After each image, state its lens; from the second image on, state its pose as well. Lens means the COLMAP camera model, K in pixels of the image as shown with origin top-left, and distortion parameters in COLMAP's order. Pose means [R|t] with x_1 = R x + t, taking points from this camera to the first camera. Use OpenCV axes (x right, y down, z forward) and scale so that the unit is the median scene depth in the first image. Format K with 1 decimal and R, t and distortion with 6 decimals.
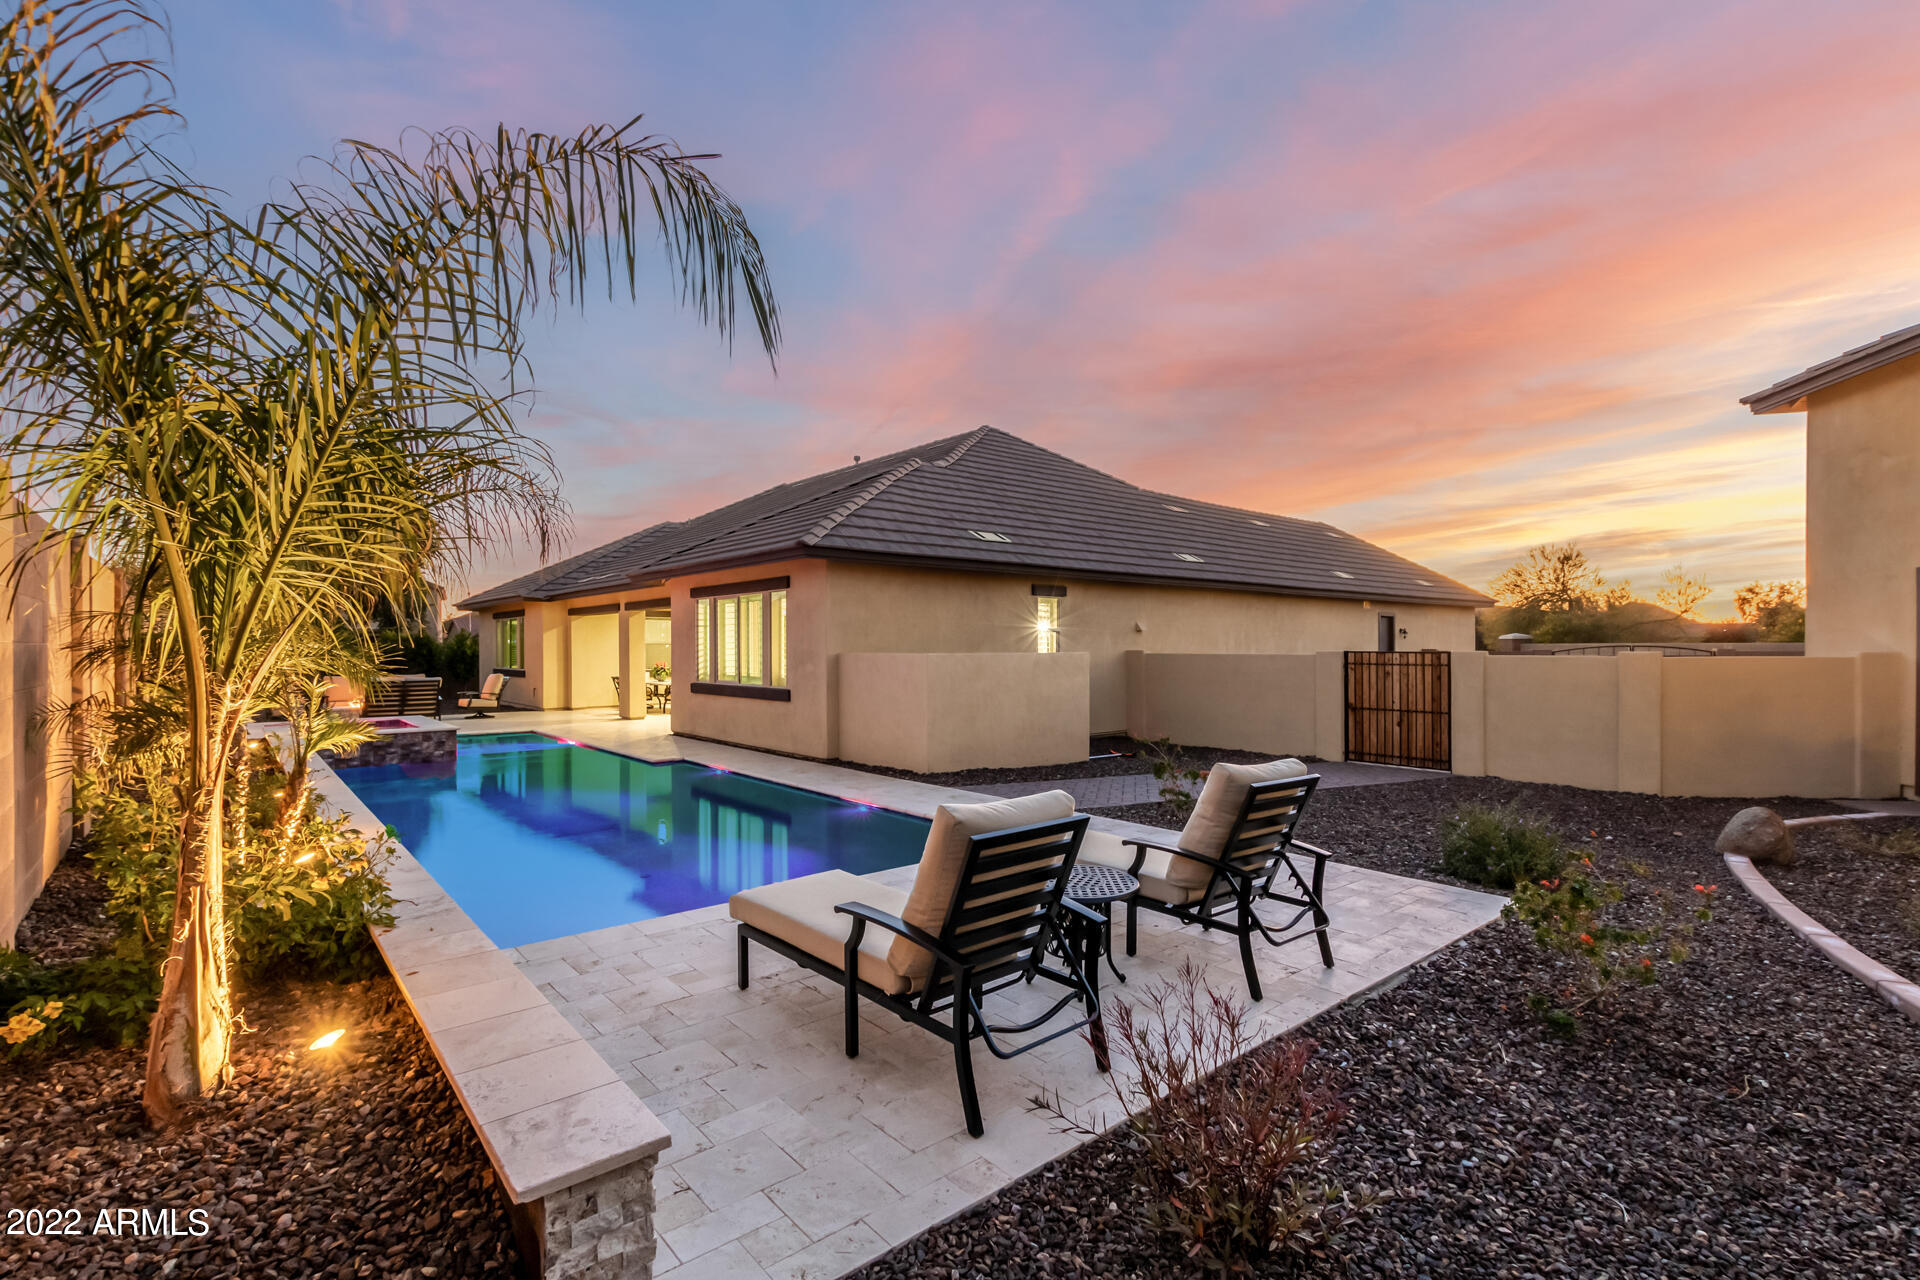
lens RADIAL K [[880.5, 0, 960.0], [0, 880.5, 640.0], [0, 0, 1]] dist [-0.000070, -0.000315]
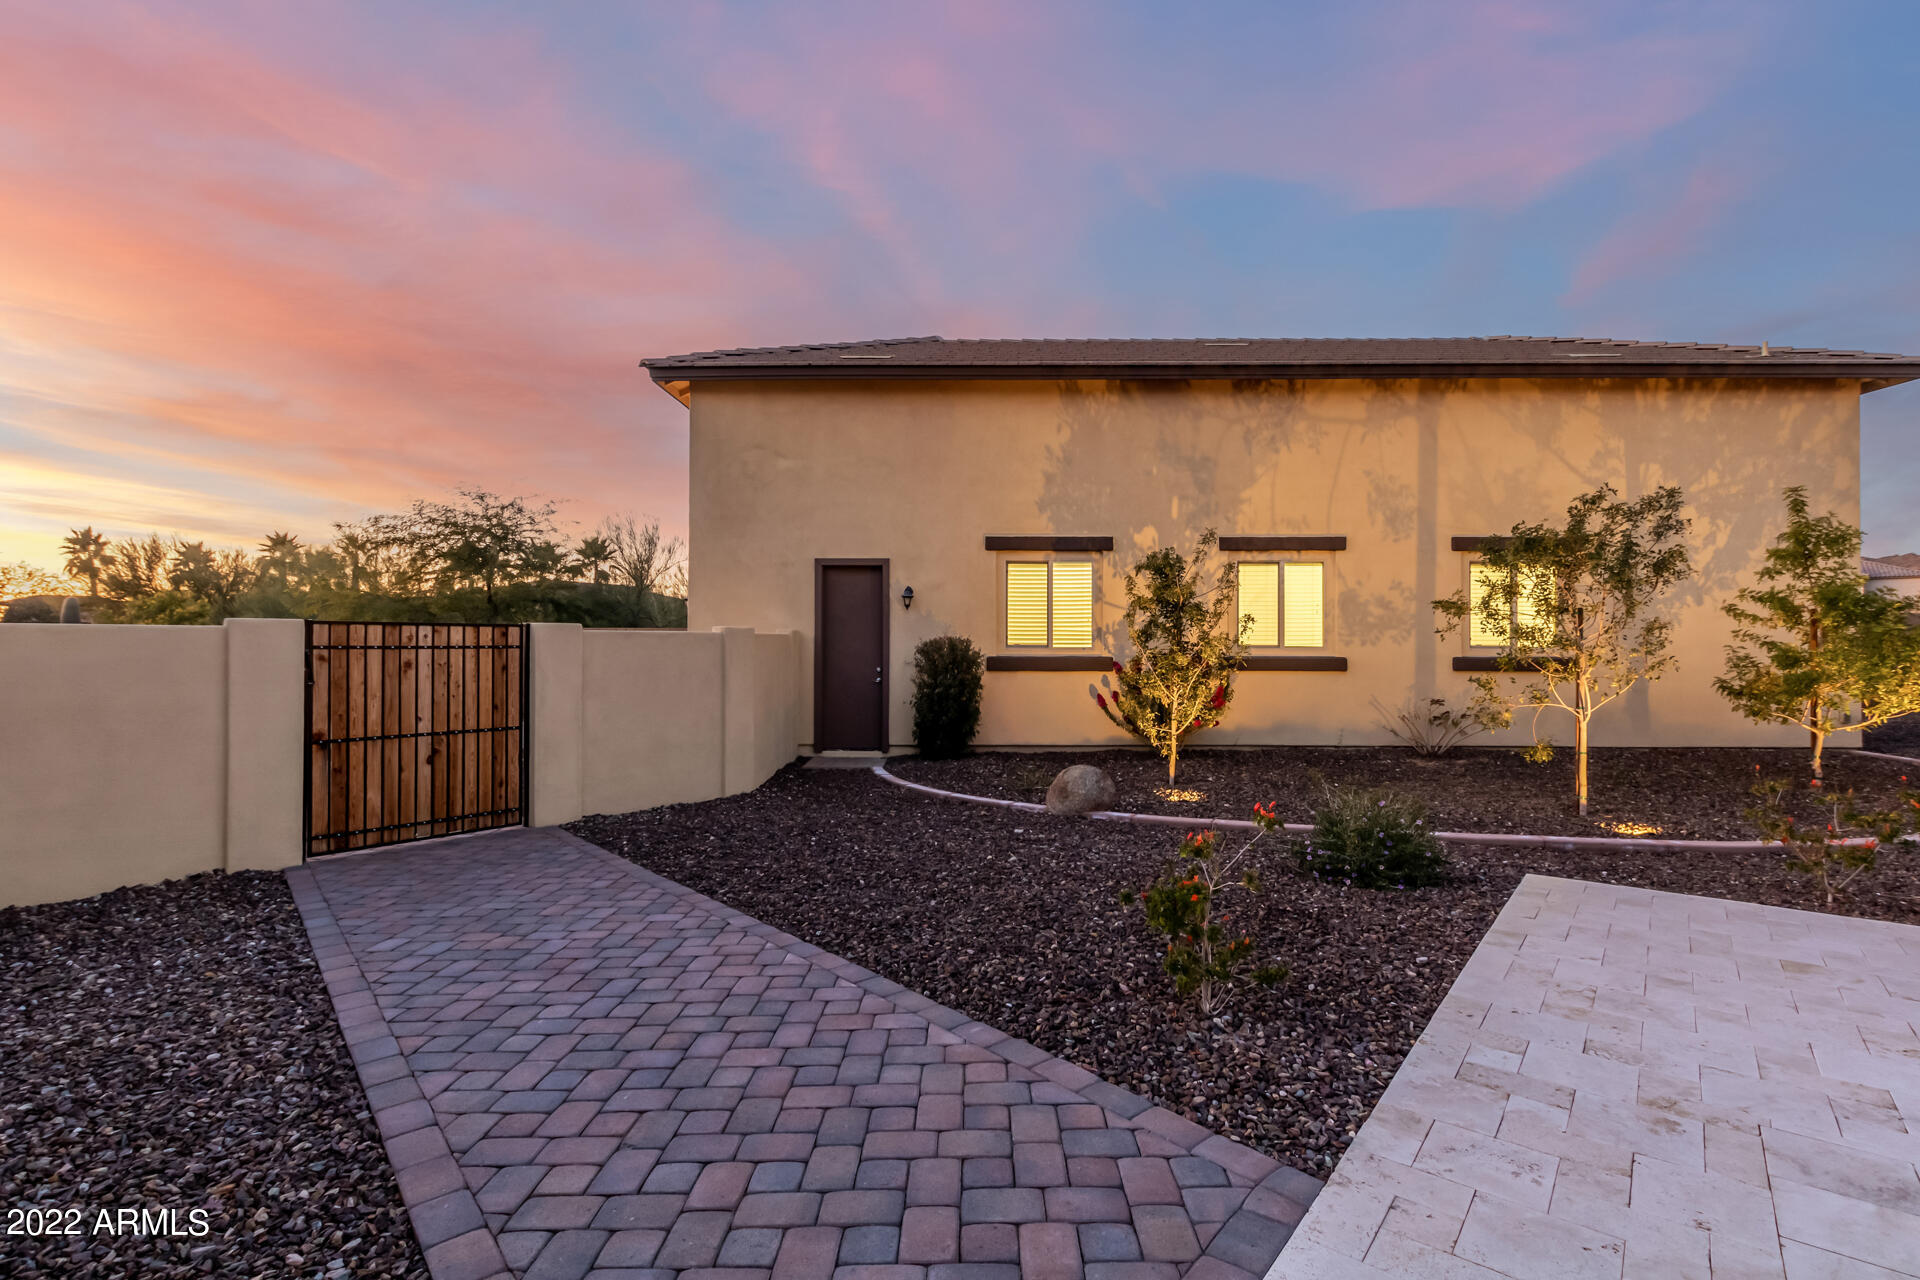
lens RADIAL K [[880.5, 0, 960.0], [0, 880.5, 640.0], [0, 0, 1]] dist [-0.000070, -0.000315]
pose [[-0.166965, 0.012438, 0.985884, -0.077508], [0.007874, 0.999905, -0.011282, 0.031855], [-0.985931, 0.005879, -0.167047, 0.771658]]
